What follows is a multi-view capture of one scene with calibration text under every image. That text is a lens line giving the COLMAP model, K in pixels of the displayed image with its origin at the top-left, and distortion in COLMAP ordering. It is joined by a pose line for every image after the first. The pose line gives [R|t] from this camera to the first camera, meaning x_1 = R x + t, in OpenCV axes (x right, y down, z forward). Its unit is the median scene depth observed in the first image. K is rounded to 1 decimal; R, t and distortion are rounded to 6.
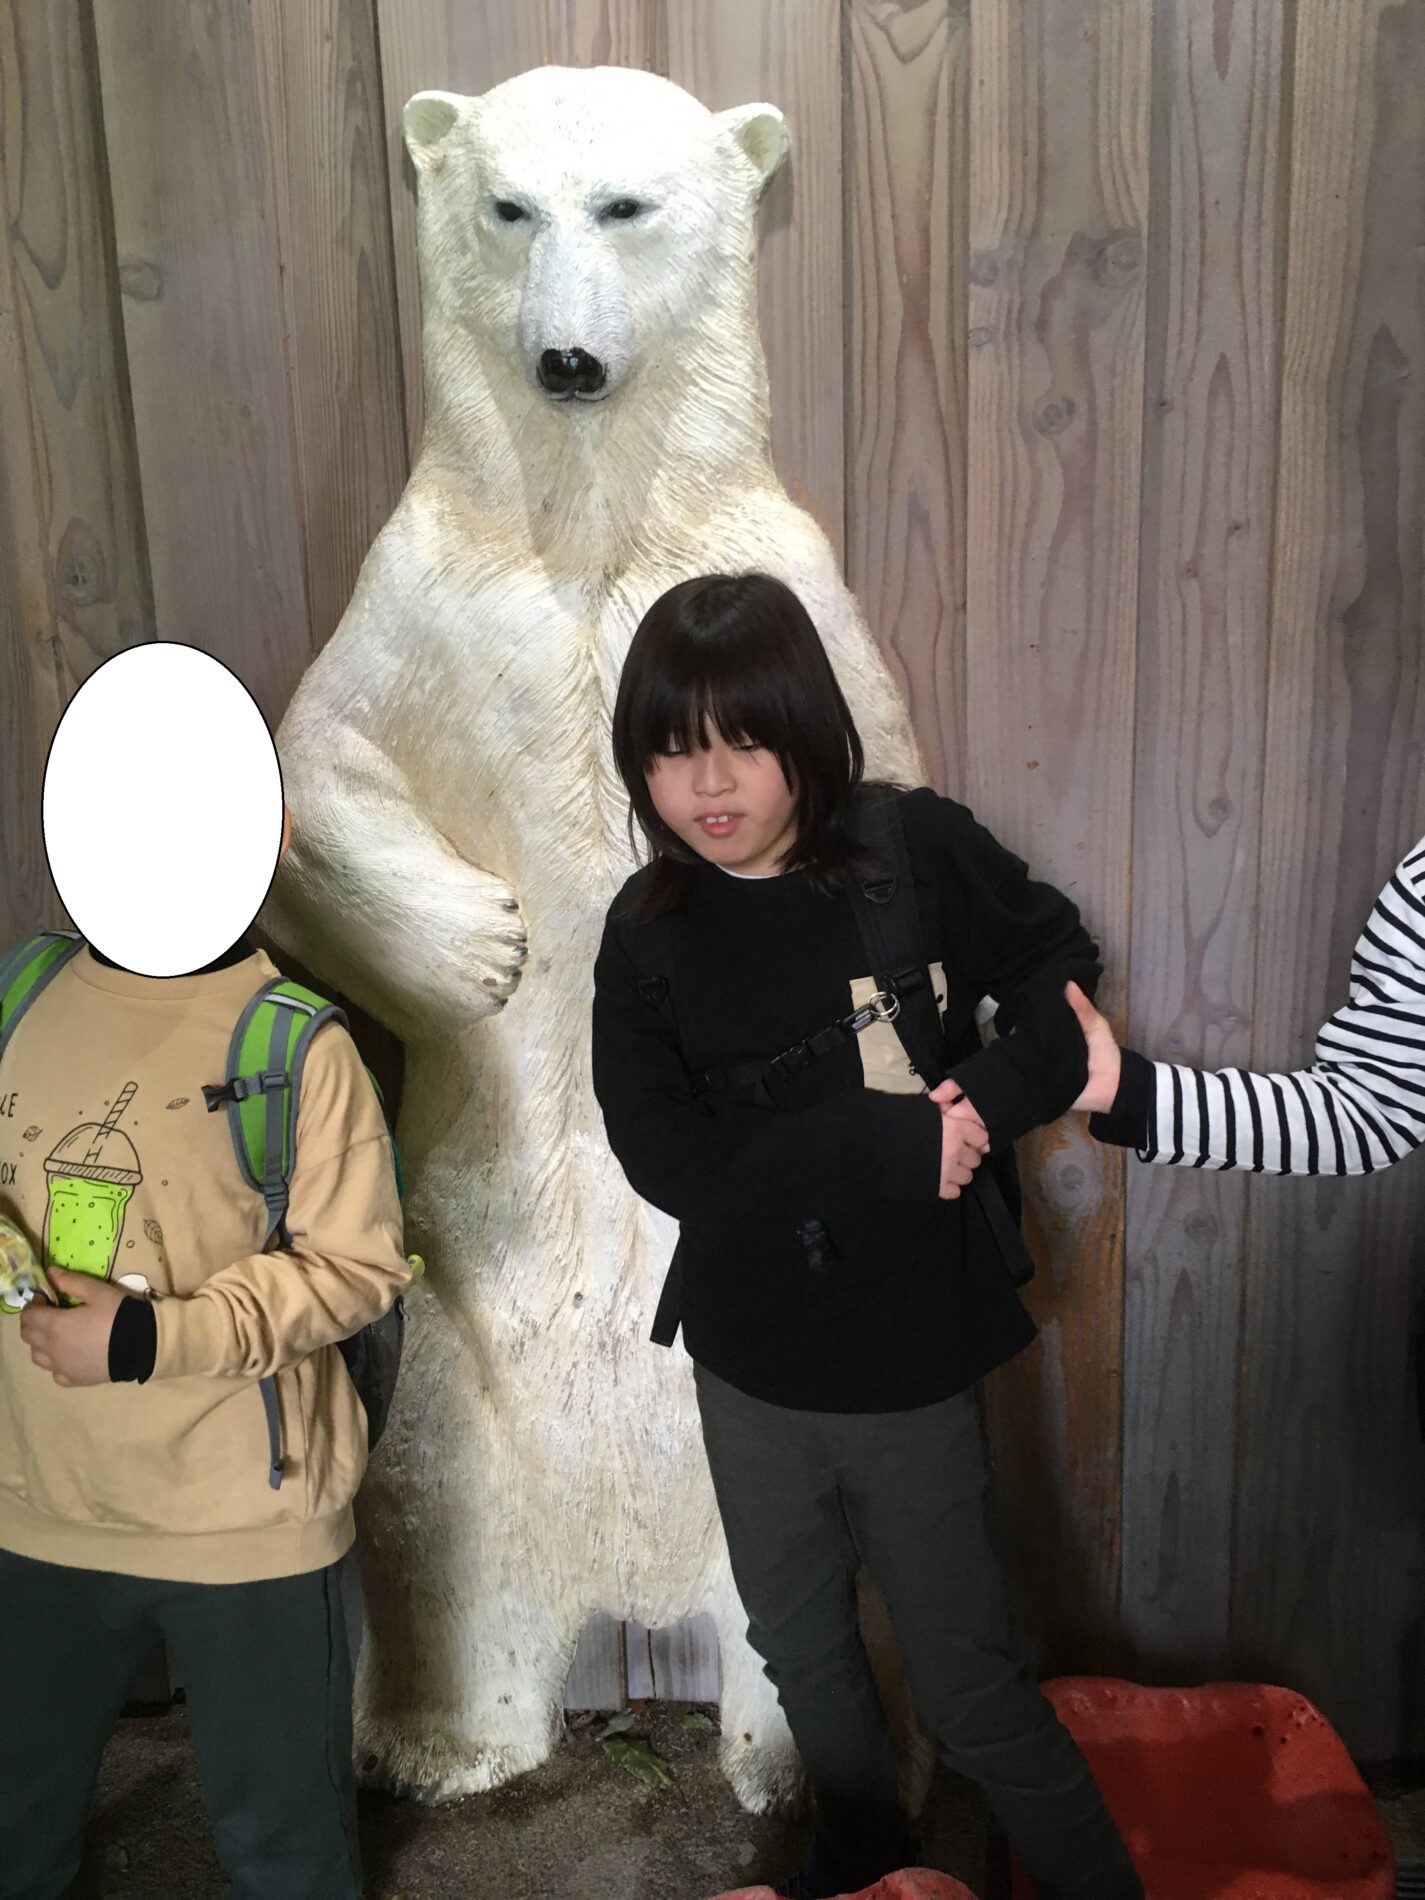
lens RADIAL K [[1622.2, 0, 724.1], [0, 1622.2, 953.8], [0, 0, 1]] dist [0.073748, -0.097296]
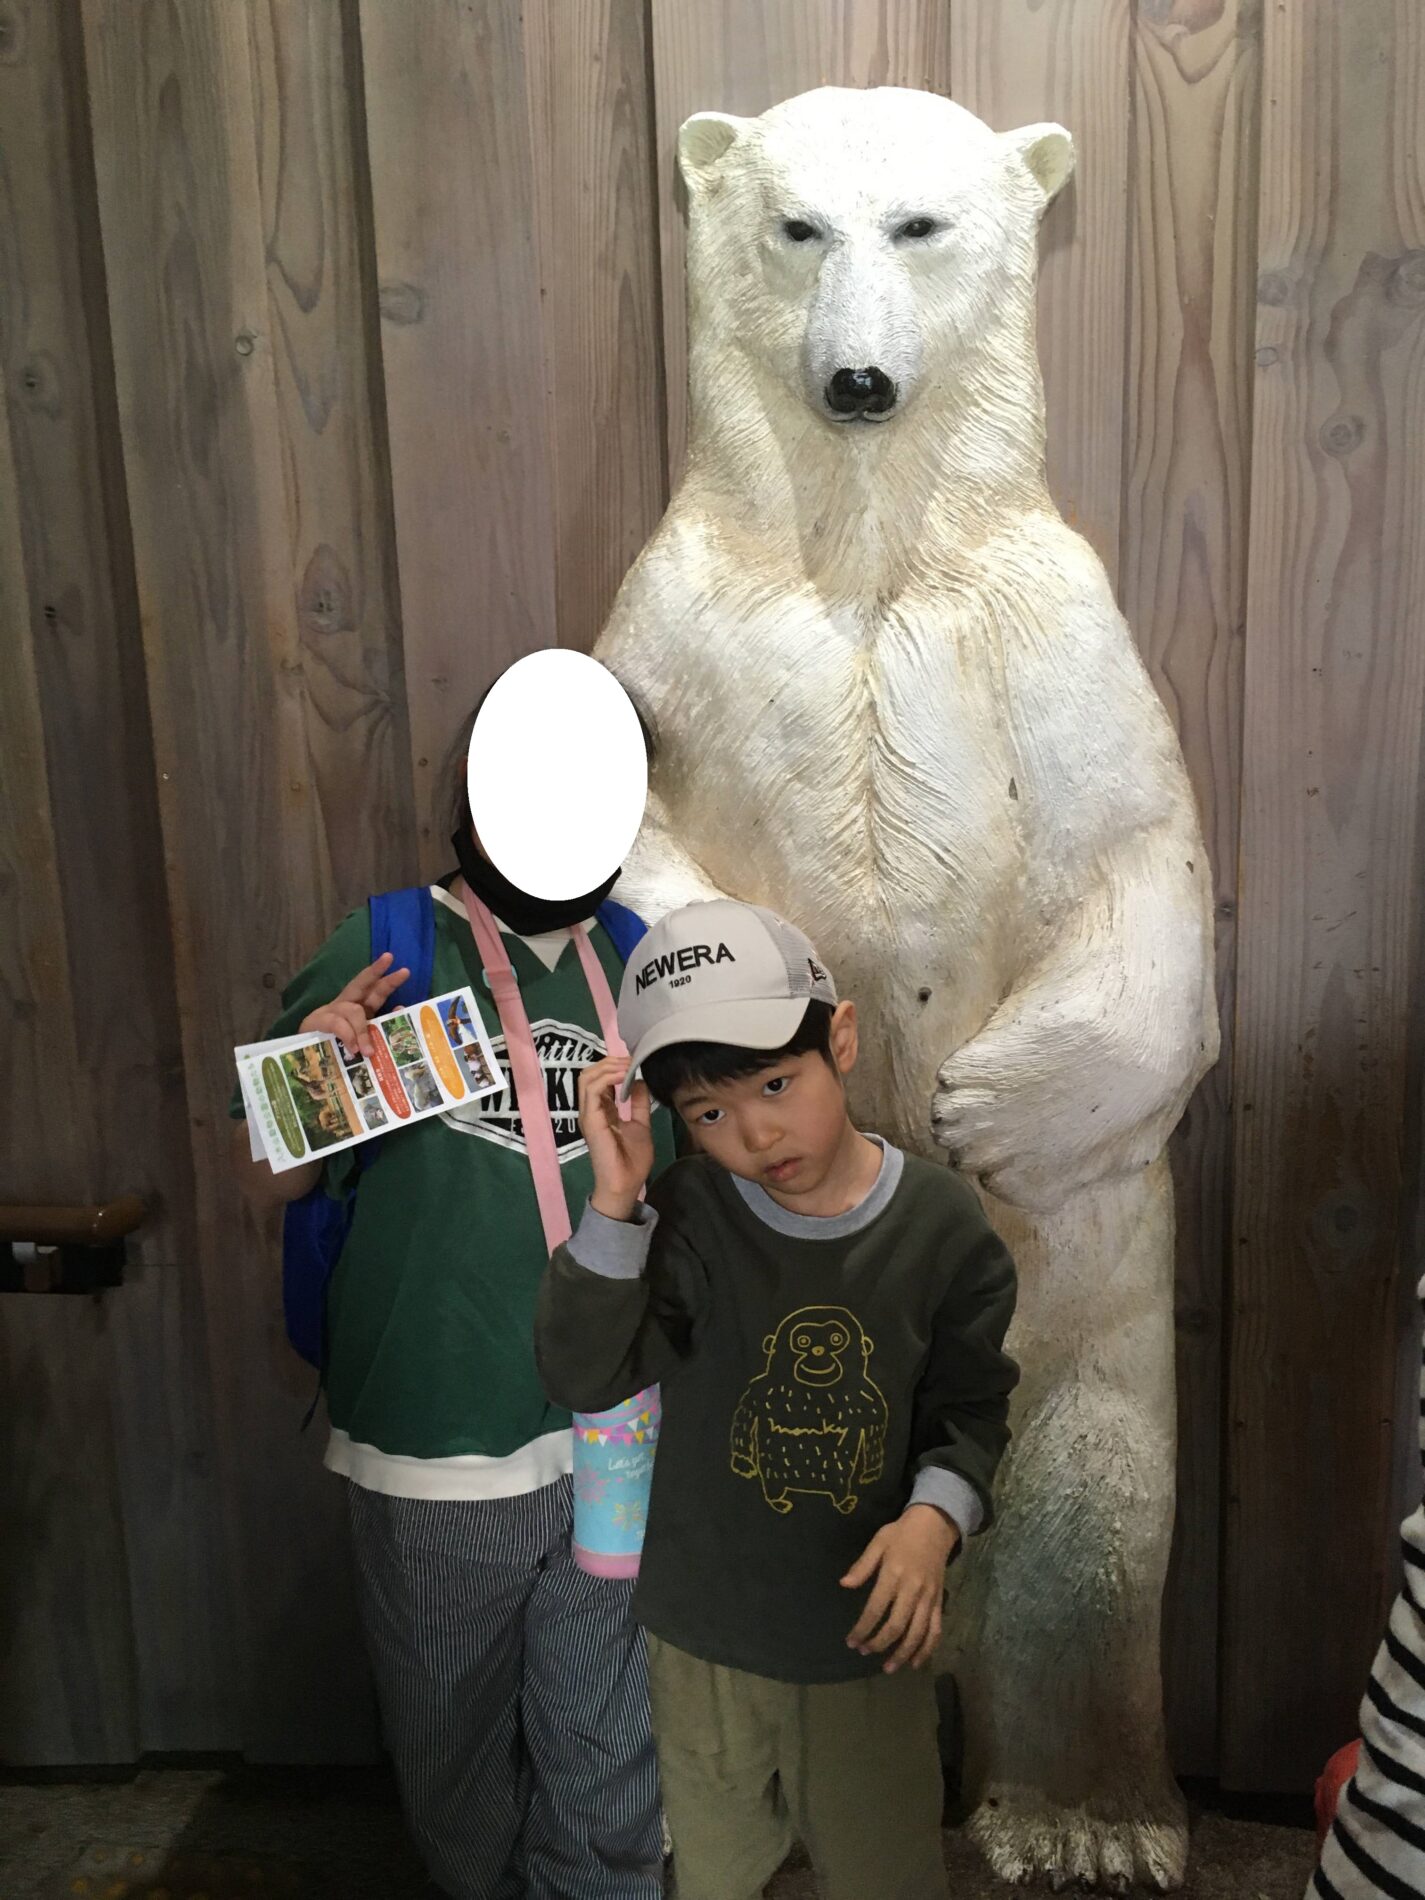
lens RADIAL K [[1622.2, 0, 724.1], [0, 1622.2, 953.8], [0, 0, 1]] dist [0.073748, -0.097296]
pose [[0.999979, -0.000886, 0.006438, -0.173613], [0.001072, 0.999579, -0.028995, 0.009253], [-0.006410, 0.029001, 0.999559, 0.027928]]
